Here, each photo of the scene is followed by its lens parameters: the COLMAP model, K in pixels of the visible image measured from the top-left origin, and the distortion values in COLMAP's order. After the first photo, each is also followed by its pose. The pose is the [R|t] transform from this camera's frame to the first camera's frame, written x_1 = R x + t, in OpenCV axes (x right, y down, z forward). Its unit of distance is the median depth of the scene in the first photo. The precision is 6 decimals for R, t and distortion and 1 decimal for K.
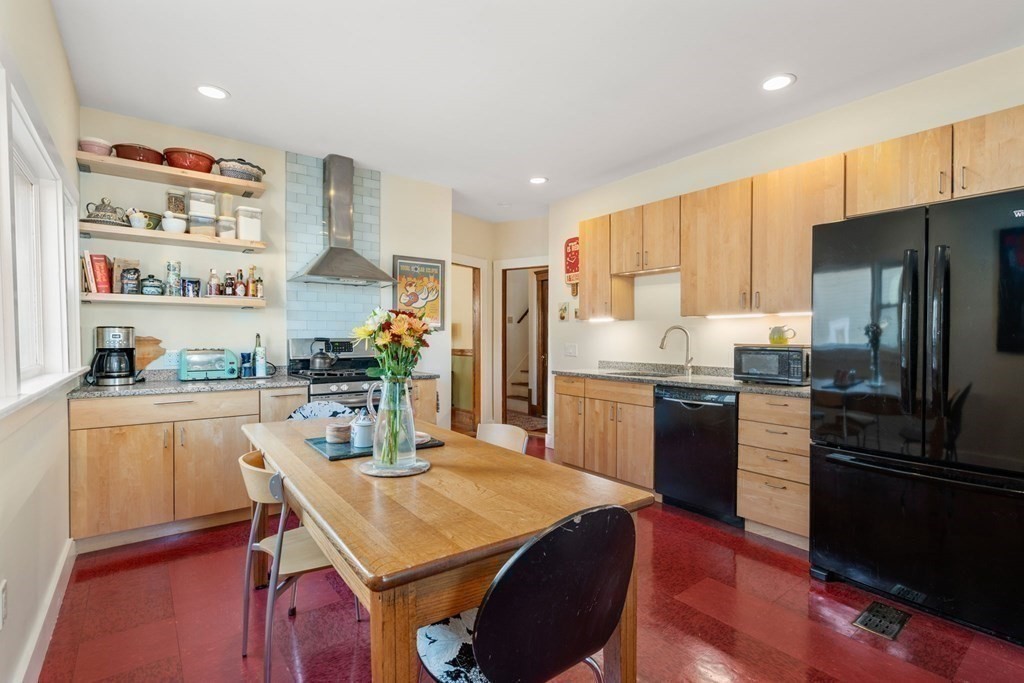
lens RADIAL K [[468.8, 0, 508.9], [0, 468.8, 344.7], [0, 0, 1]] dist [-0.000729, 0.000683]
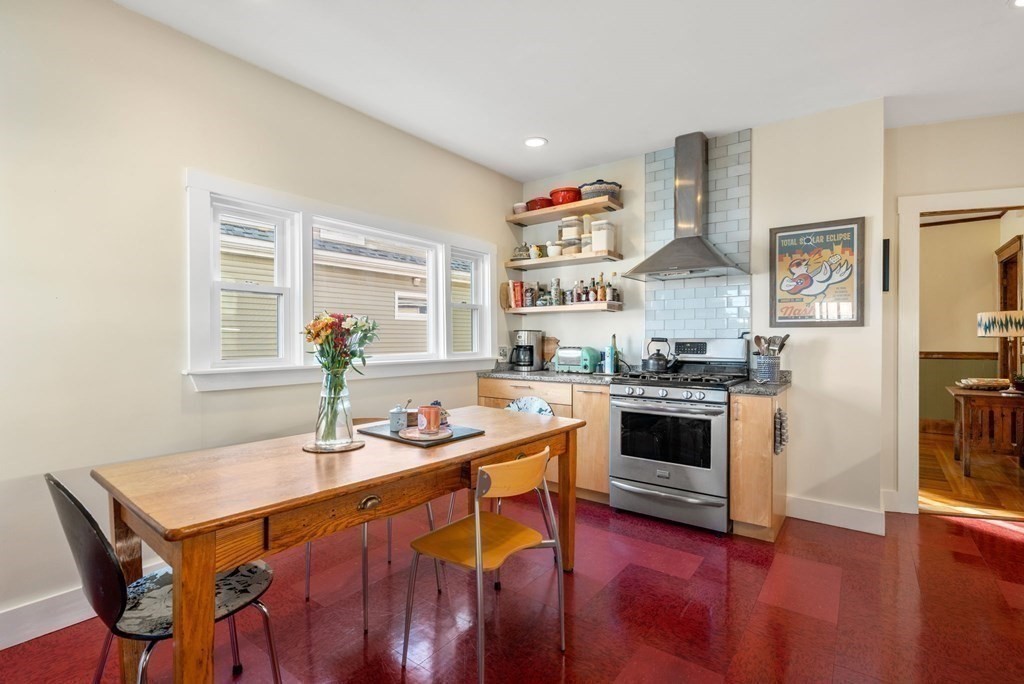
lens RADIAL K [[468.8, 0, 509.2], [0, 468.8, 338.5], [0, 0, 1]] dist [-0.000729, 0.000683]
pose [[0.282676, -0.003183, -0.959210, 0.461966], [-0.016810, 0.999824, -0.008272, -0.000776], [0.959068, 0.018462, 0.282573, 0.490696]]
